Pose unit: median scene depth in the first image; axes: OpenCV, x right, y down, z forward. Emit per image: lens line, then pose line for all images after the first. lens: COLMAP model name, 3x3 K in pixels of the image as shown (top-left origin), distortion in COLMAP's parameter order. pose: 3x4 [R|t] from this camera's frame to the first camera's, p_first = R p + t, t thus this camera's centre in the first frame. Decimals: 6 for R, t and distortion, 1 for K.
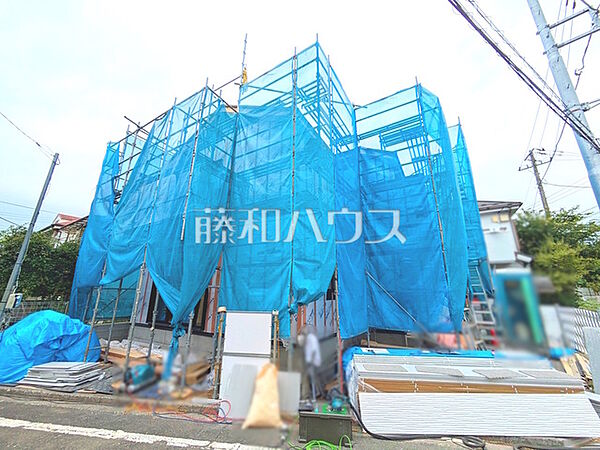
lens RADIAL K [[241.9, 0, 299.8], [0, 241.9, 222.3], [0, 0, 1]] dist [0.002104, -0.000084]
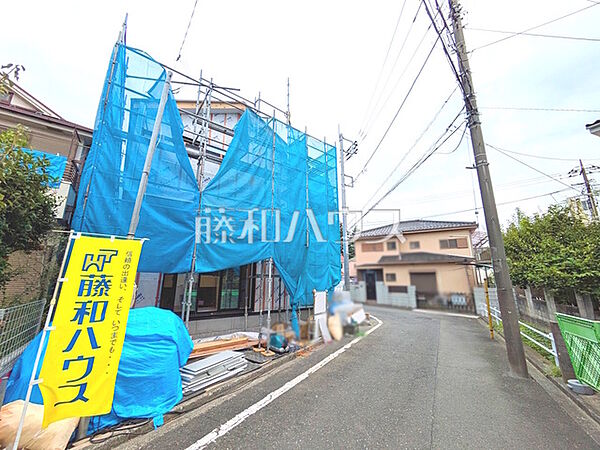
lens RADIAL K [[241.9, 0, 299.8], [0, 241.9, 222.3], [0, 0, 1]] dist [0.002104, -0.000084]
pose [[0.355785, 0.213939, 0.909751, -2.058408], [-0.257407, 0.958227, -0.124672, 0.137677], [-0.898420, -0.189820, 0.395993, 0.507201]]
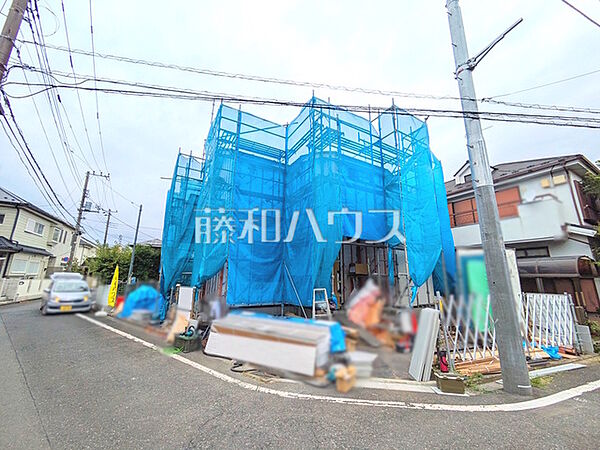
lens RADIAL K [[241.9, 0, 299.8], [0, 241.9, 222.3], [0, 0, 1]] dist [0.002104, -0.000084]
pose [[0.869739, -0.111604, -0.480728, 1.393915], [0.134499, 0.990824, 0.013311, -0.012621], [0.474831, -0.076235, 0.876769, -0.128828]]
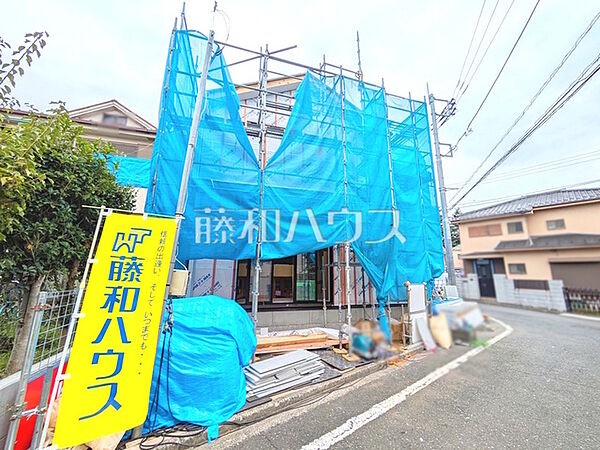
lens RADIAL K [[241.9, 0, 299.8], [0, 241.9, 222.3], [0, 0, 1]] dist [0.002104, -0.000084]
pose [[0.656704, 0.153781, 0.738303, -1.804280], [-0.213108, 0.976929, -0.013930, 0.177763], [-0.723412, -0.148190, 0.674325, 0.576052]]
